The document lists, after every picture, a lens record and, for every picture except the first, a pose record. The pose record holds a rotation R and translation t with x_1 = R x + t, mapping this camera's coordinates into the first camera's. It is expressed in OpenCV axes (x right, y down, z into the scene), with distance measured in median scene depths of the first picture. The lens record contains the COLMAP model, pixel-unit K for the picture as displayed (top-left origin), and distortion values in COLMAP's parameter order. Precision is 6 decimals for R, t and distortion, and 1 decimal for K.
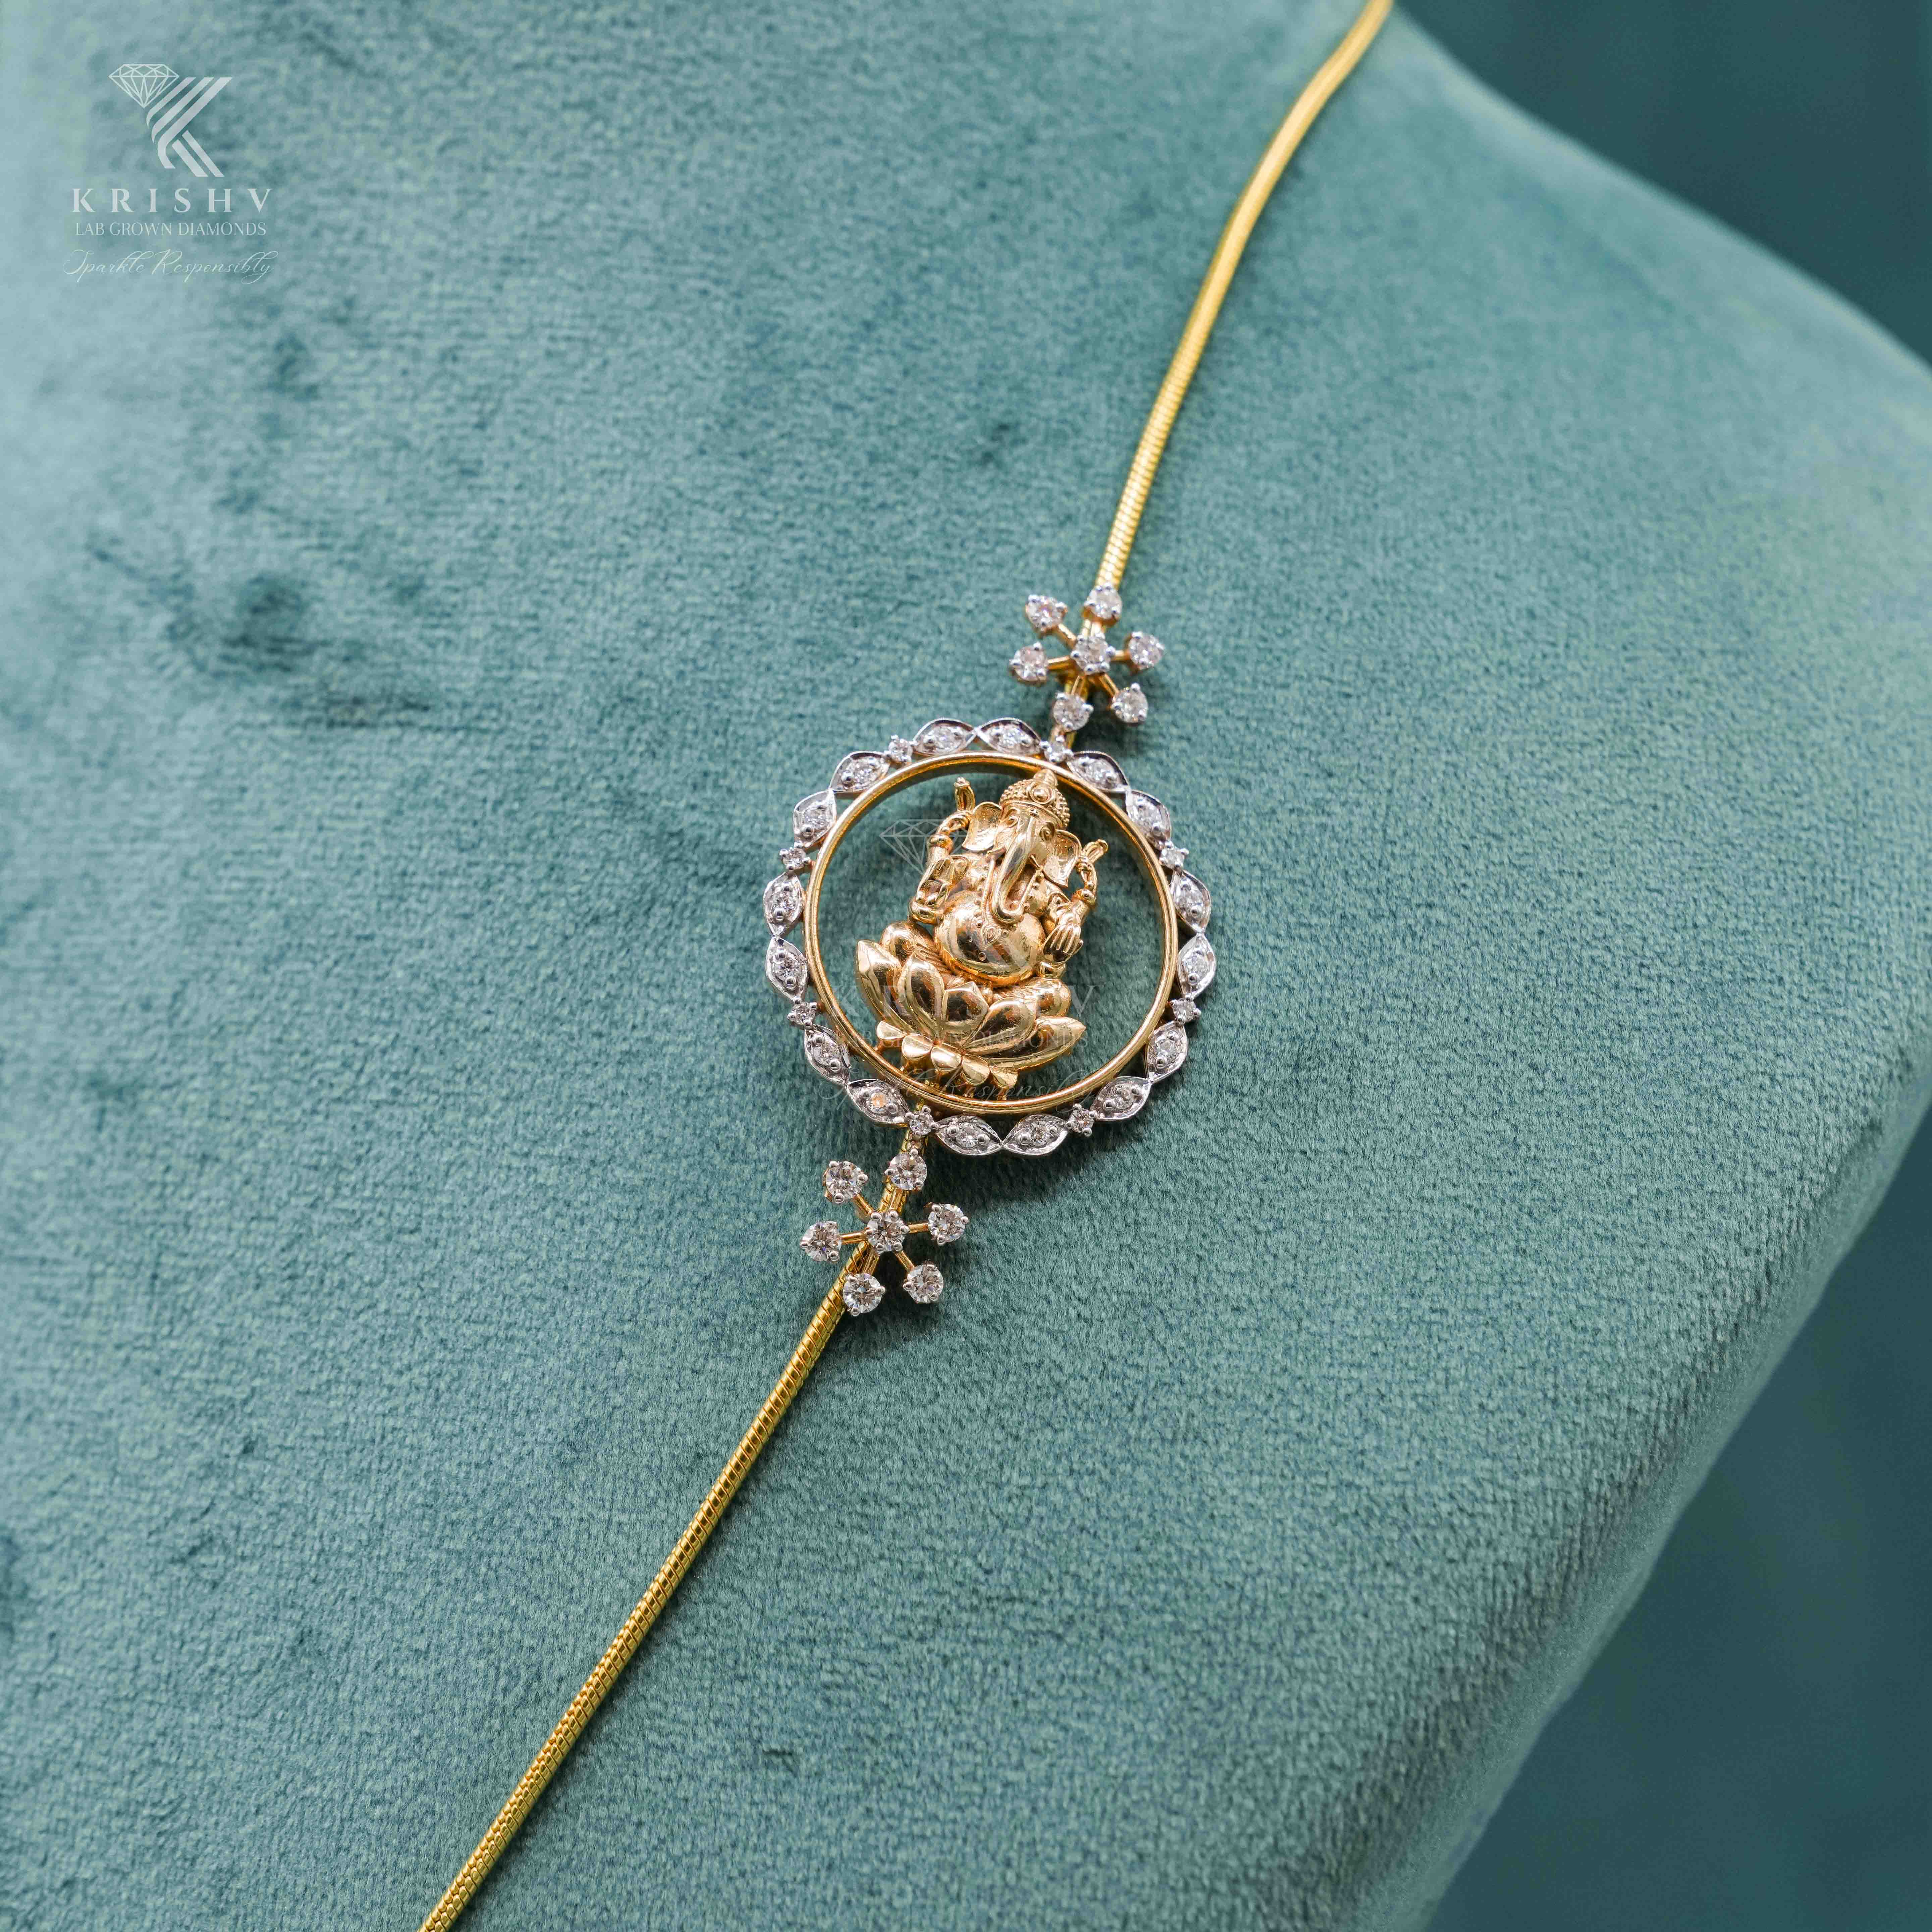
lens RADIAL K [[5690.2, 0, 914.9], [0, 5690.2, 997.5], [0, 0, 1]] dist [-0.223673, -0.403376]
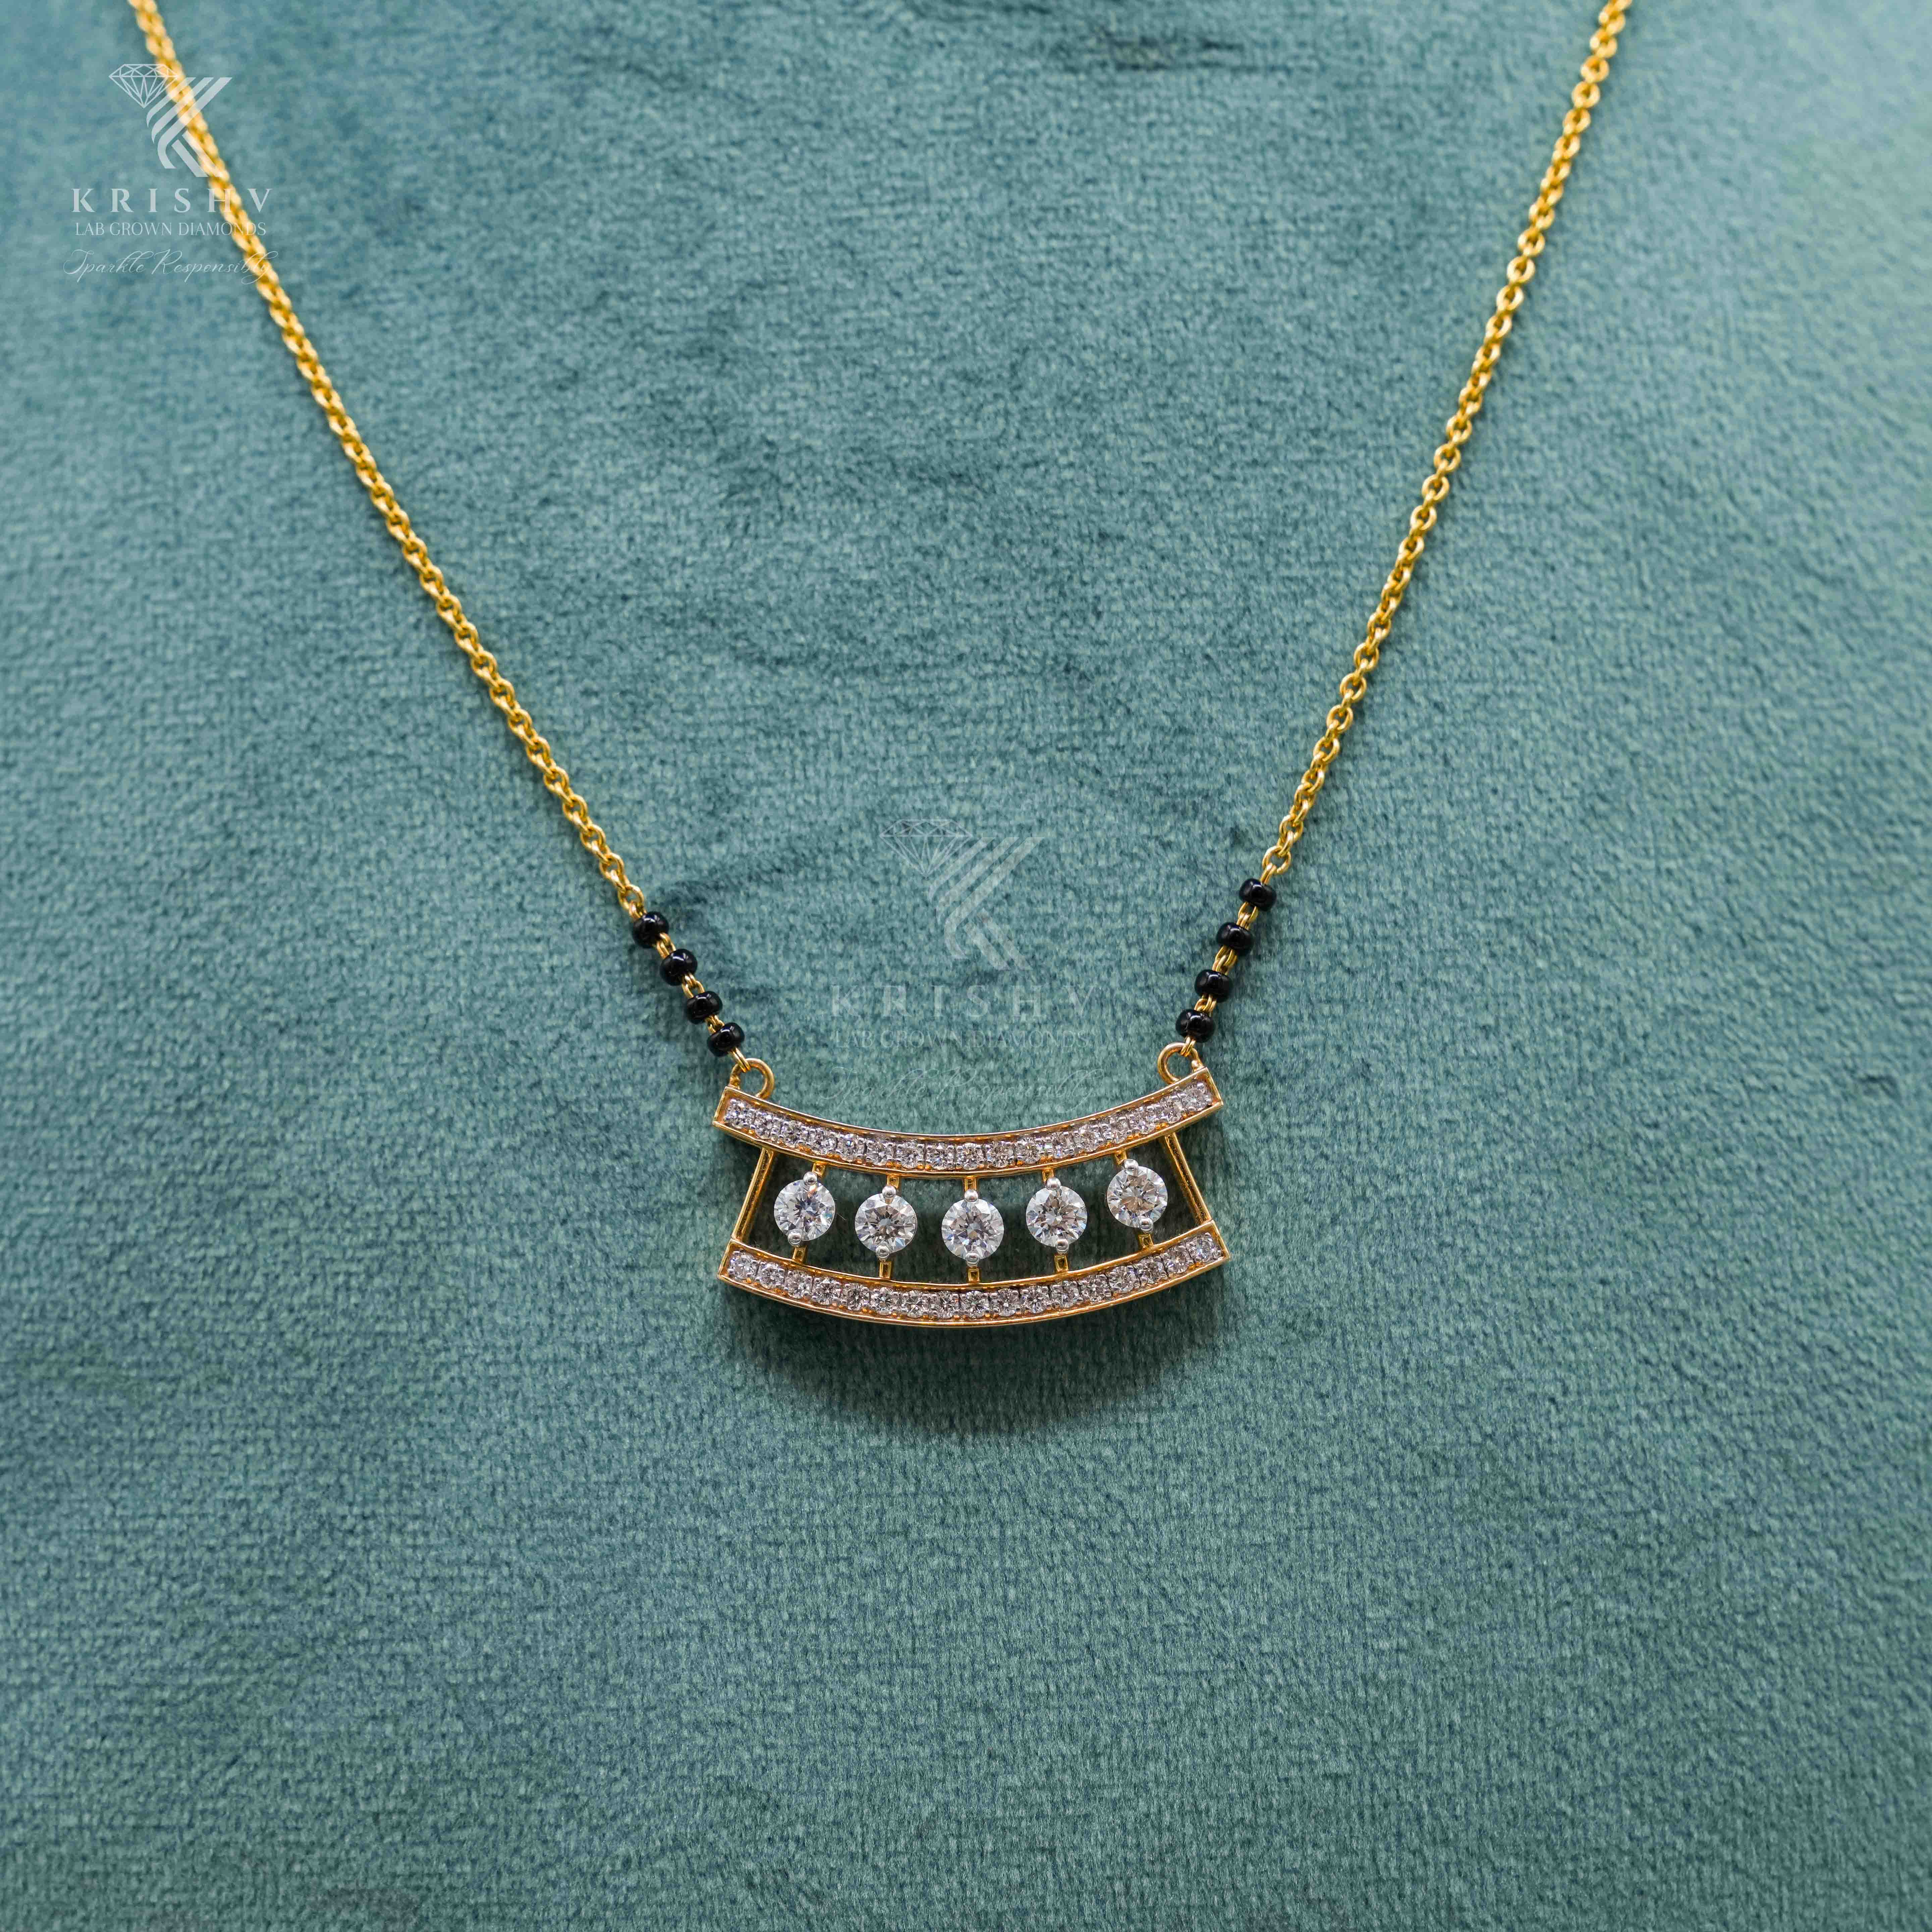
lens RADIAL K [[5690.2, 0, 914.9], [0, 5690.2, 997.5], [0, 0, 1]] dist [-0.223673, -0.403376]
pose [[0.847810, -0.105241, 0.519753, -0.659343], [0.065497, 0.993386, 0.094306, 0.014066], [-0.526241, -0.045911, 0.849095, 0.239386]]
